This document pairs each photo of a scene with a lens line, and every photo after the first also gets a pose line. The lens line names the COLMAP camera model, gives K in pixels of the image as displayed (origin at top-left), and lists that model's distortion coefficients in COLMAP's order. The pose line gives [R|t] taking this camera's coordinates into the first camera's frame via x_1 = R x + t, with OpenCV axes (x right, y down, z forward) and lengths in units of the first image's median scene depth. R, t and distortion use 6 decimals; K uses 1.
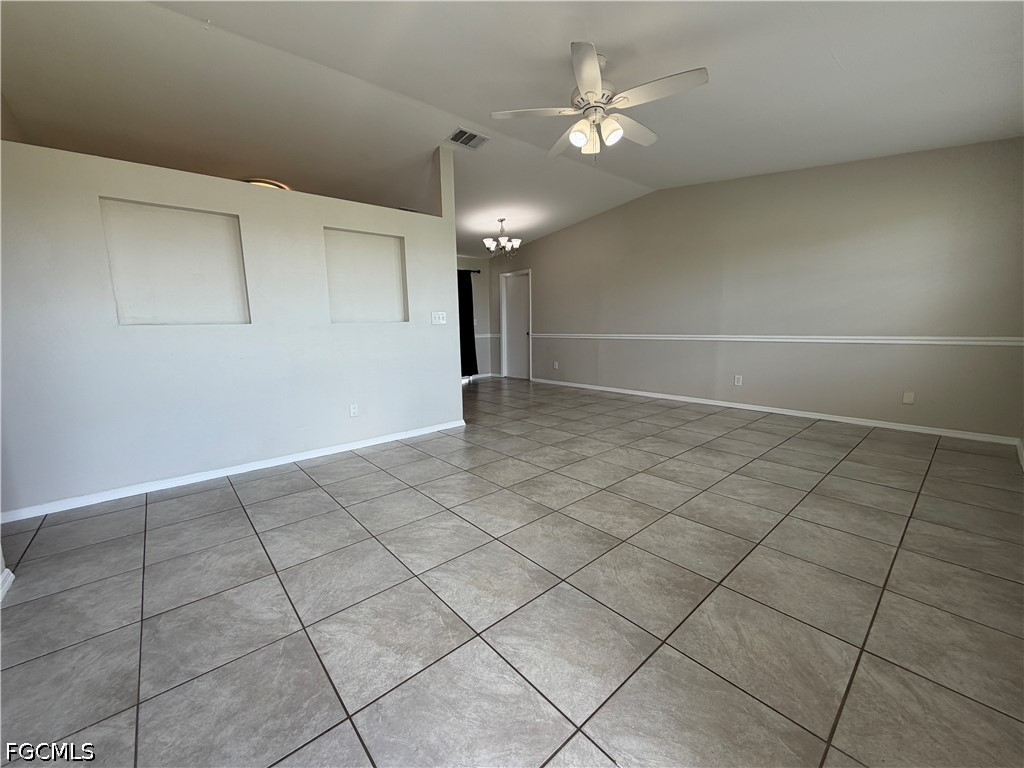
lens RADIAL K [[409.4, 0, 513.0], [0, 409.4, 385.6], [0, 0, 1]] dist [0.002874, 0.000206]
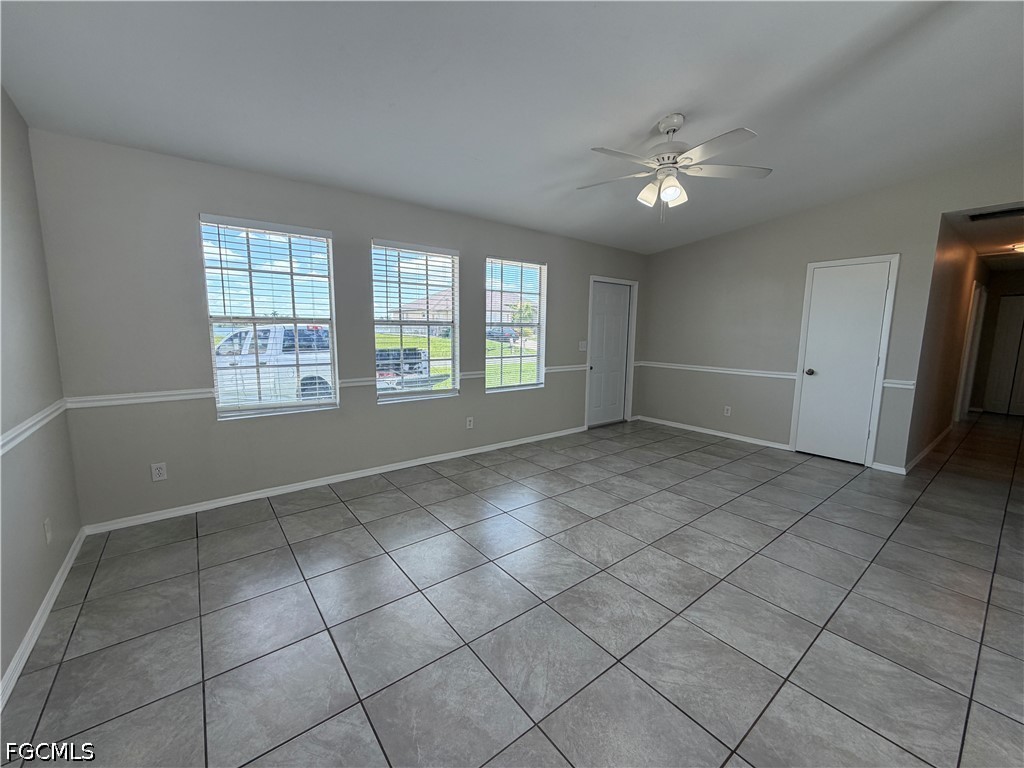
lens RADIAL K [[409.4, 0, 514.7], [0, 409.4, 388.4], [0, 0, 1]] dist [0.002874, 0.000206]
pose [[-0.998602, -0.006209, 0.052491, 0.533718], [0.009475, 0.955968, 0.293319, -0.451461], [-0.052001, 0.293407, -0.954572, 2.192266]]
